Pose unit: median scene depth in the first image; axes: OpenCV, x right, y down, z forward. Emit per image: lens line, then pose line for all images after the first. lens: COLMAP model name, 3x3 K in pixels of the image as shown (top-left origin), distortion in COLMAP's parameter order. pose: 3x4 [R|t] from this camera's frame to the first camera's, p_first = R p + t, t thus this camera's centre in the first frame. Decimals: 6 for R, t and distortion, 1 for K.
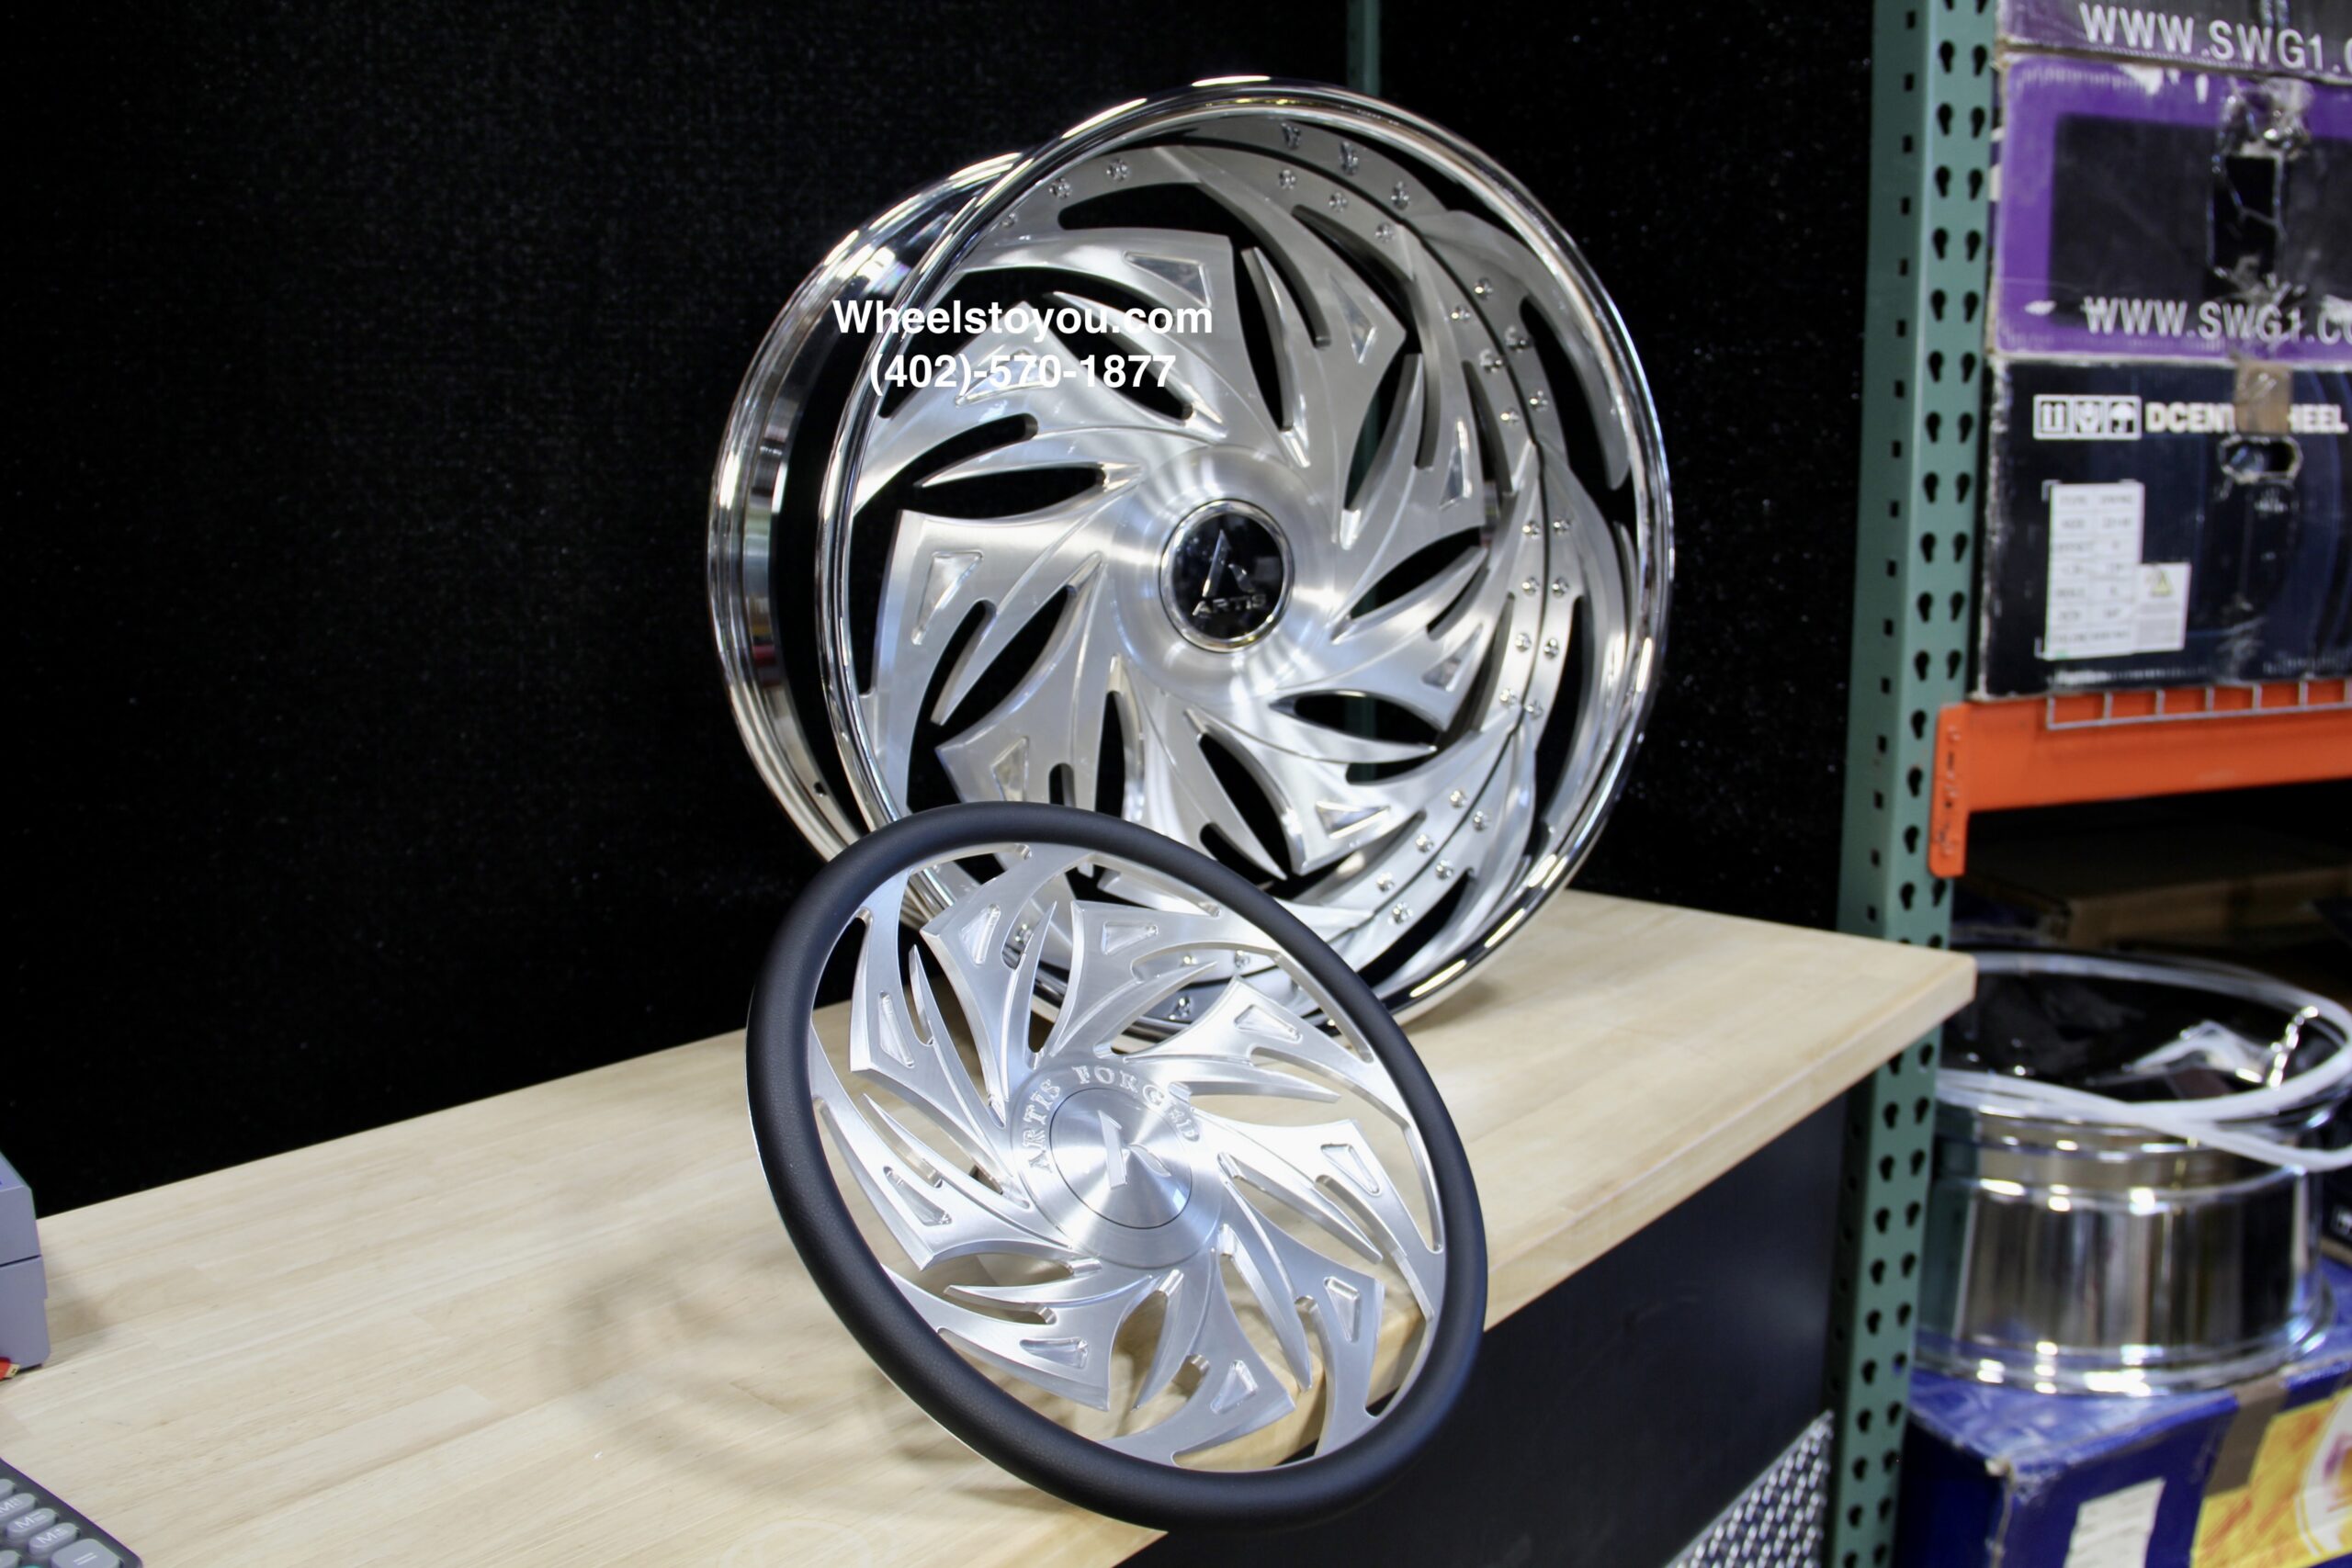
lens RADIAL K [[2001.1, 0, 1194.1], [0, 2001.1, 794.4], [0, 0, 1]] dist [-0.124973, 0.029210]
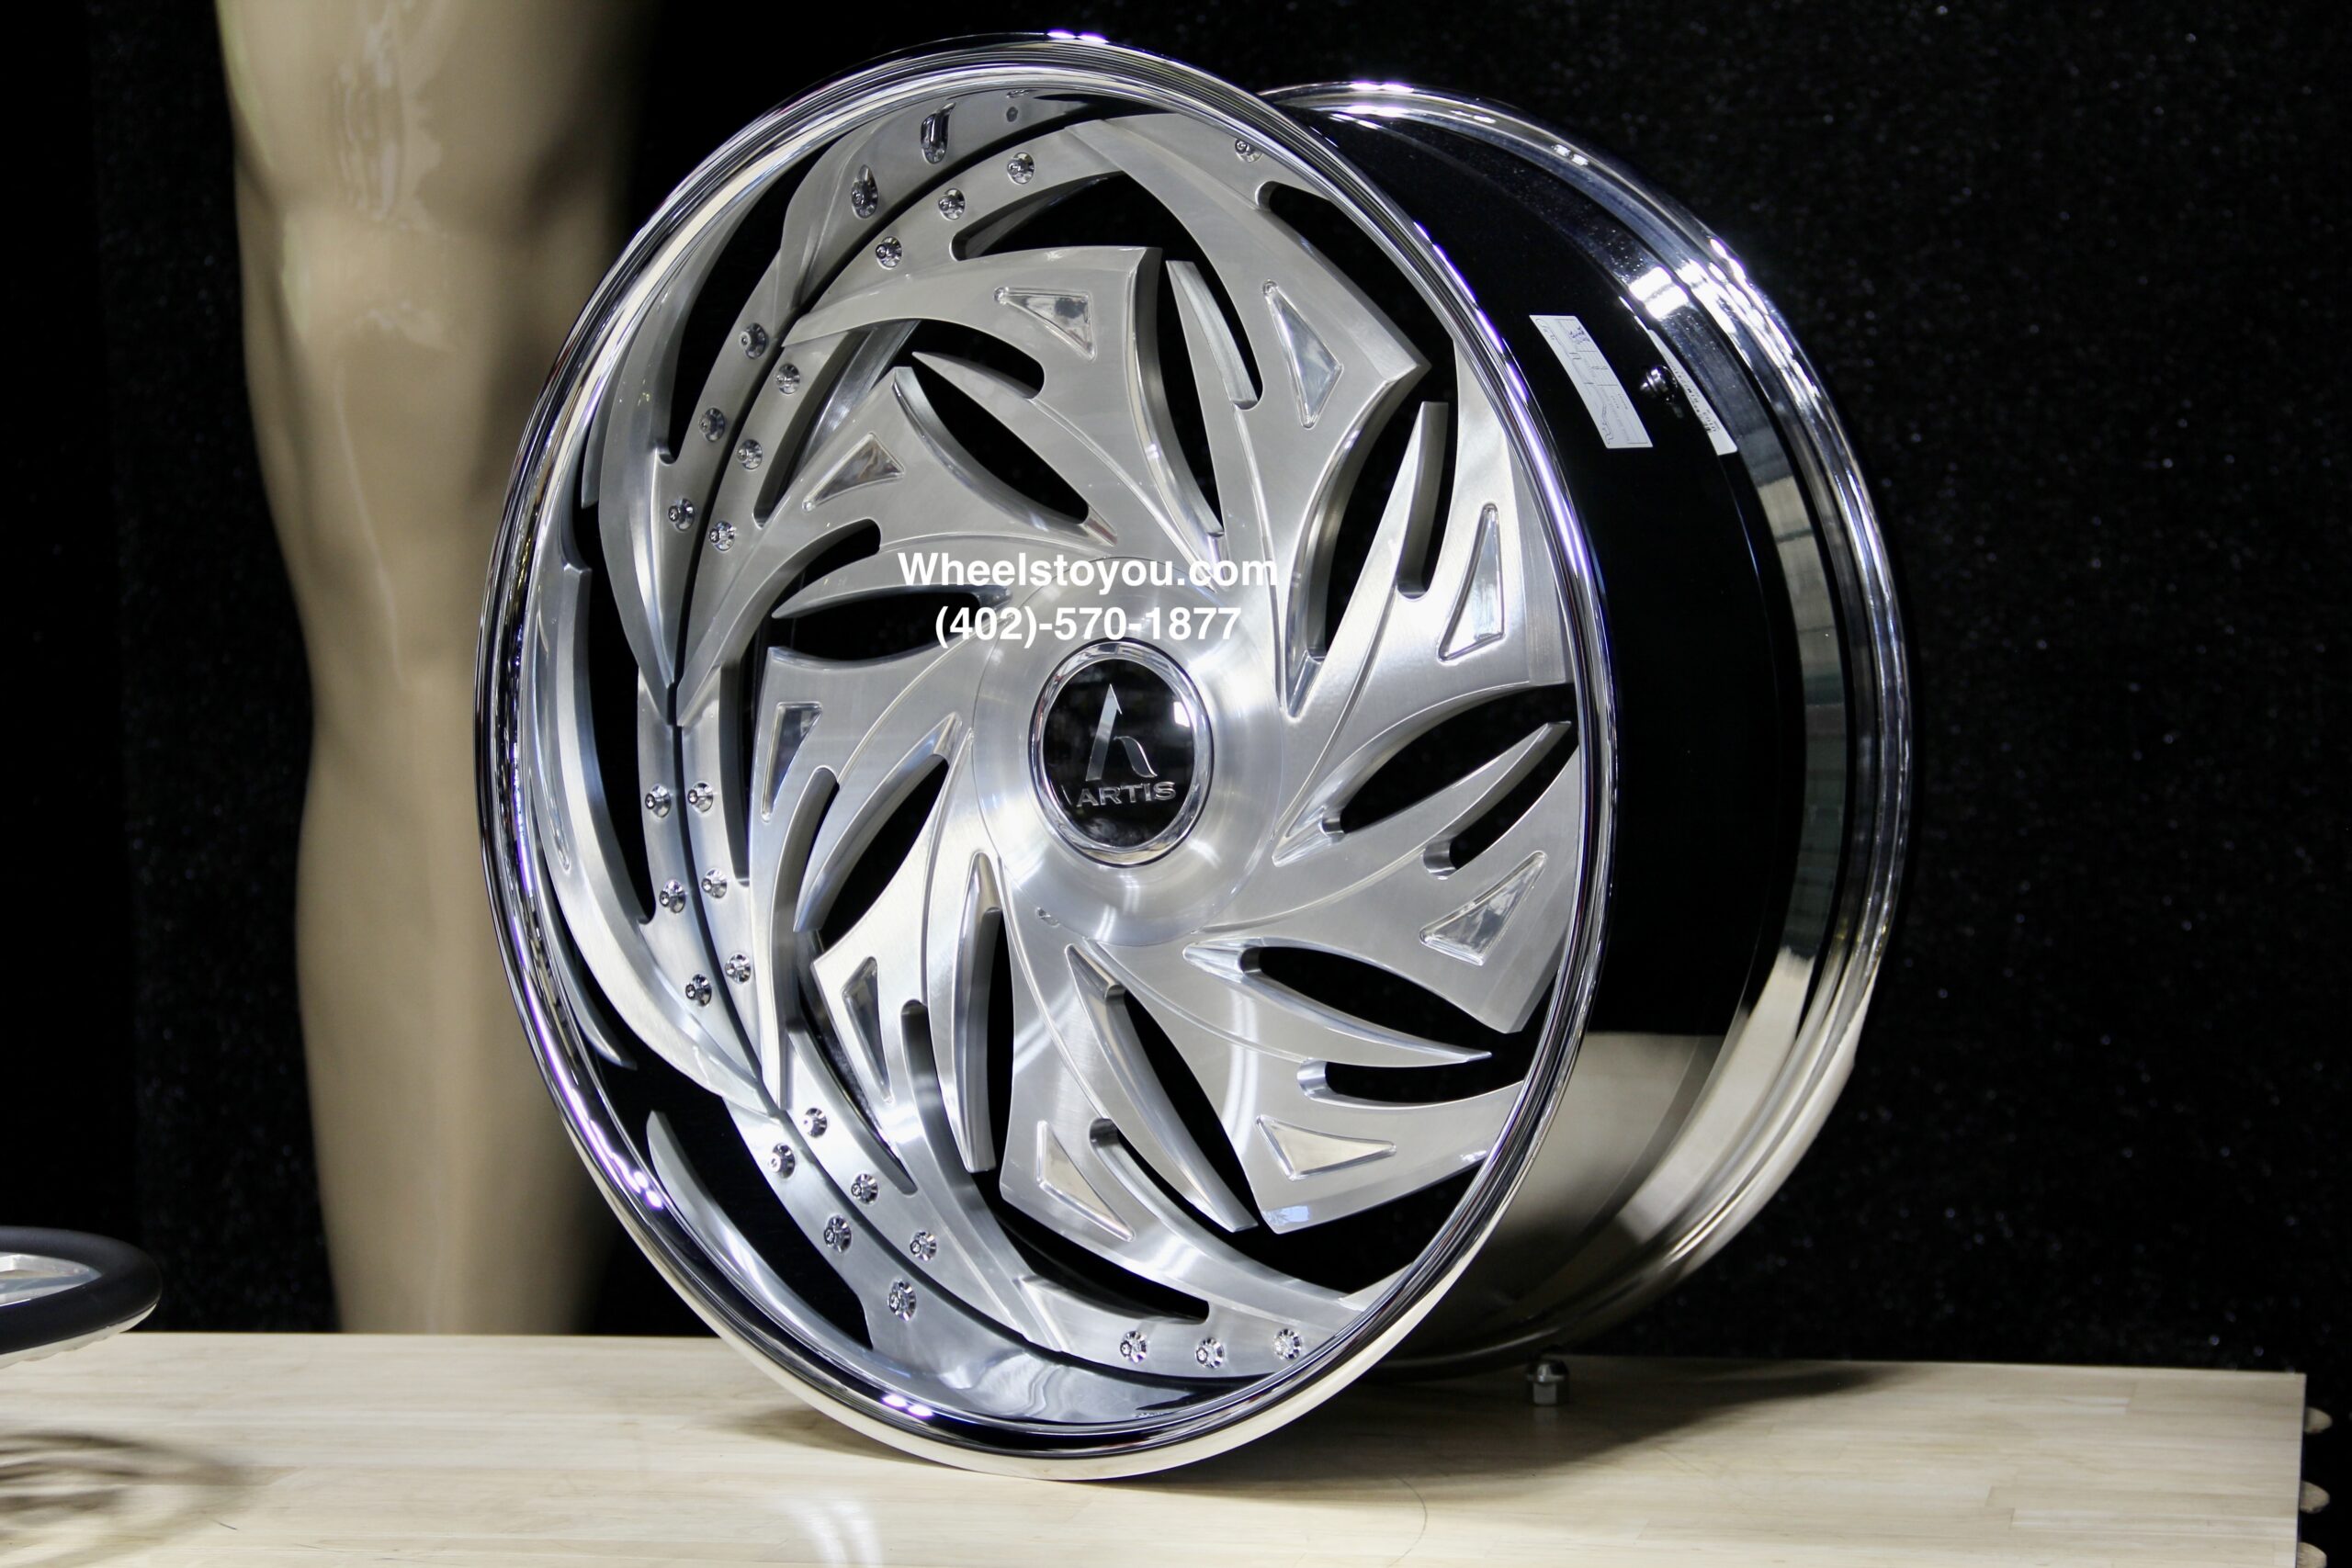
lens RADIAL K [[4717.9, 0, 1195.2], [0, 4717.9, 832.9], [0, 0, 1]] dist [0.124804, 0.000000]
pose [[0.449027, 0.043817, -0.892443, 1.397937], [-0.131951, 0.991098, -0.017729, -0.055376], [0.883721, 0.125720, 0.450812, 0.298755]]
